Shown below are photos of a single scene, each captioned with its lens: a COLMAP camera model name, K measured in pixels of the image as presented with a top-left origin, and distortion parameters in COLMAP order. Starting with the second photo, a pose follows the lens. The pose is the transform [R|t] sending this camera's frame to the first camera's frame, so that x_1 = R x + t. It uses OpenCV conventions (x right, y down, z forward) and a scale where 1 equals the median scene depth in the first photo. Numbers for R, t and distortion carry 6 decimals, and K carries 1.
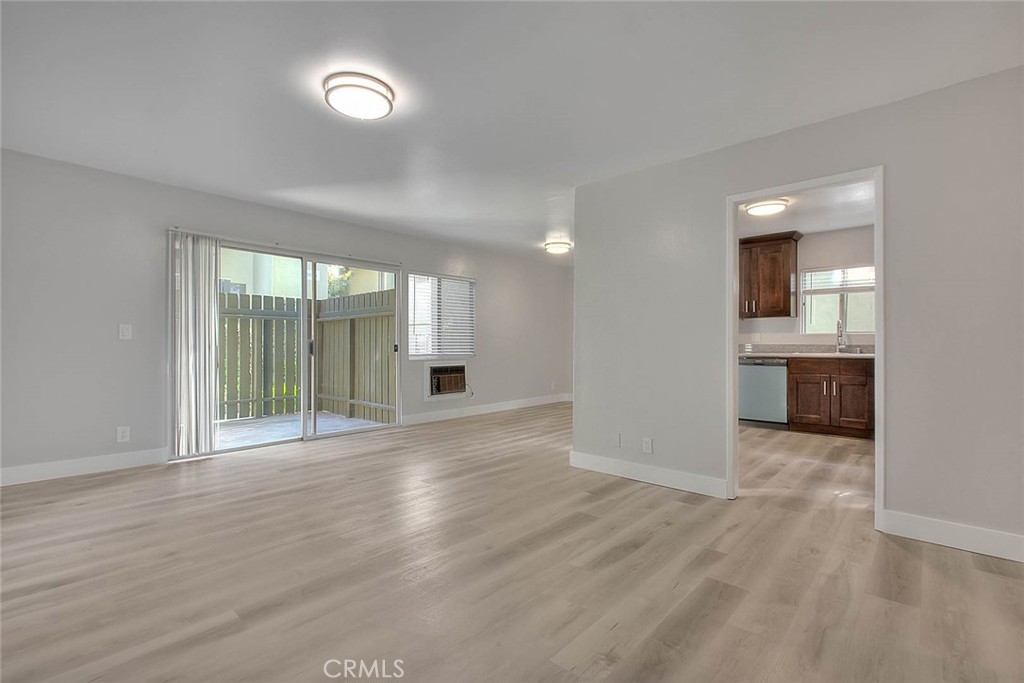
lens RADIAL K [[460.1, 0, 509.5], [0, 460.1, 343.3], [0, 0, 1]] dist [-0.000840, -0.000244]
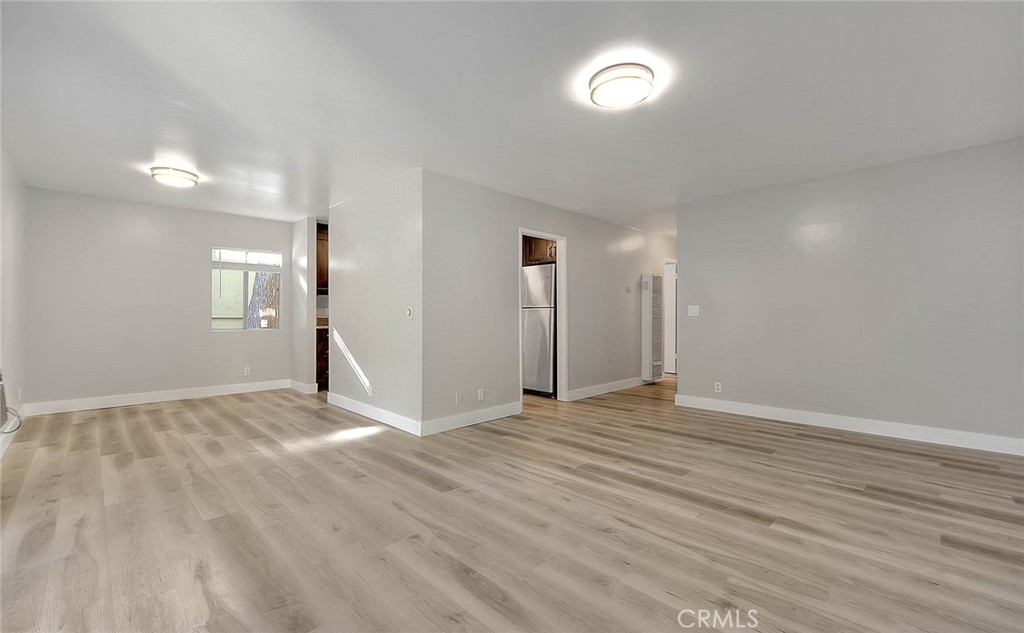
lens RADIAL K [[431.7, 0, 512.0], [0, 431.7, 316.5], [0, 0, 1]] dist [-0.001049, 0.000050]
pose [[0.039335, -0.001084, 0.999226, -0.650931], [0.001139, 0.999999, 0.001040, -0.004645], [-0.999225, 0.001097, 0.039336, 0.592264]]
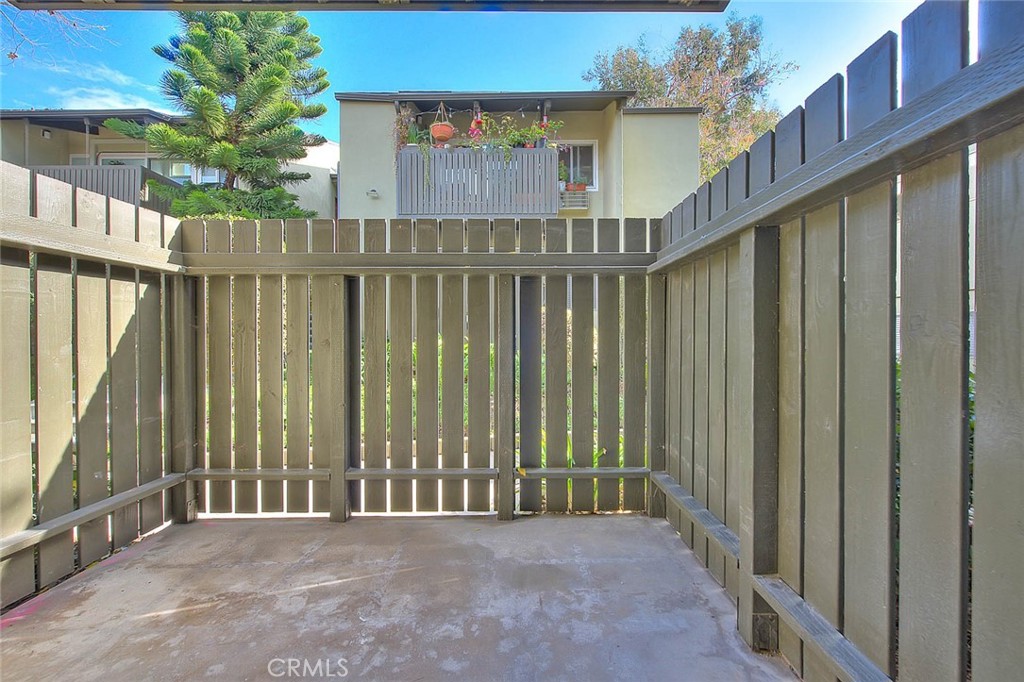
lens RADIAL K [[416.8, 0, 514.9], [0, 416.8, 336.0], [0, 0, 1]] dist [-0.000159, -0.000116]
pose [[0.681077, -0.002385, -0.732208, -0.370923], [0.007377, 0.999966, 0.003604, -0.000330], [0.732174, -0.007856, 0.681072, 1.039537]]
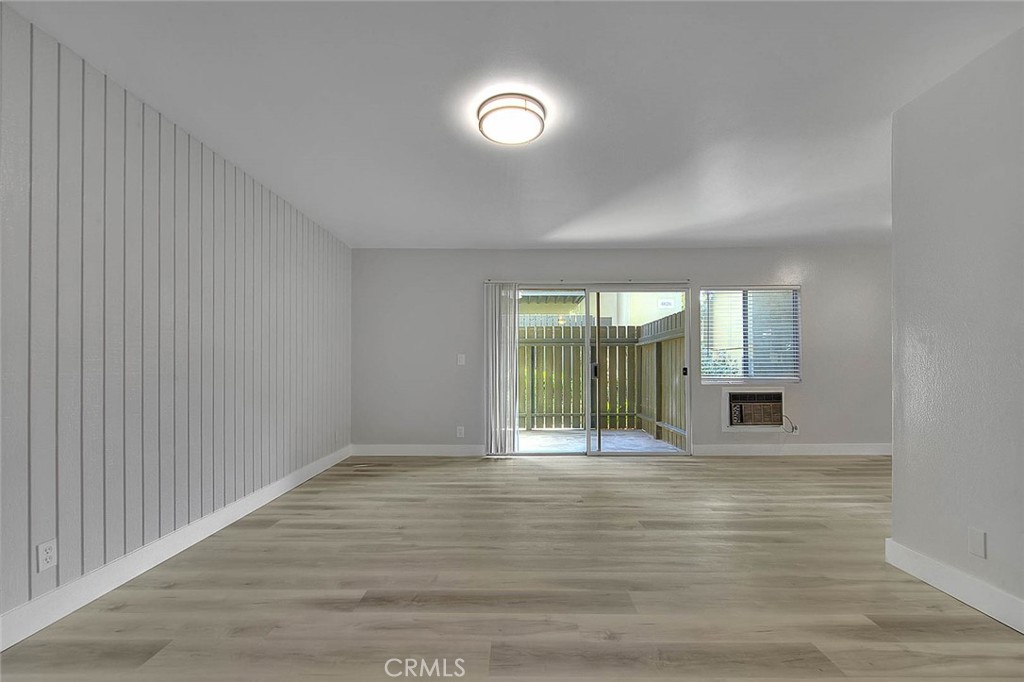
lens RADIAL K [[417.1, 0, 514.1], [0, 417.1, 362.0], [0, 0, 1]] dist [-0.000682, -0.000606]
pose [[0.674478, -0.012770, -0.738184, 0.166330], [0.005795, 0.999911, -0.012003, -0.000345], [0.738272, 0.003818, 0.674492, 0.193220]]
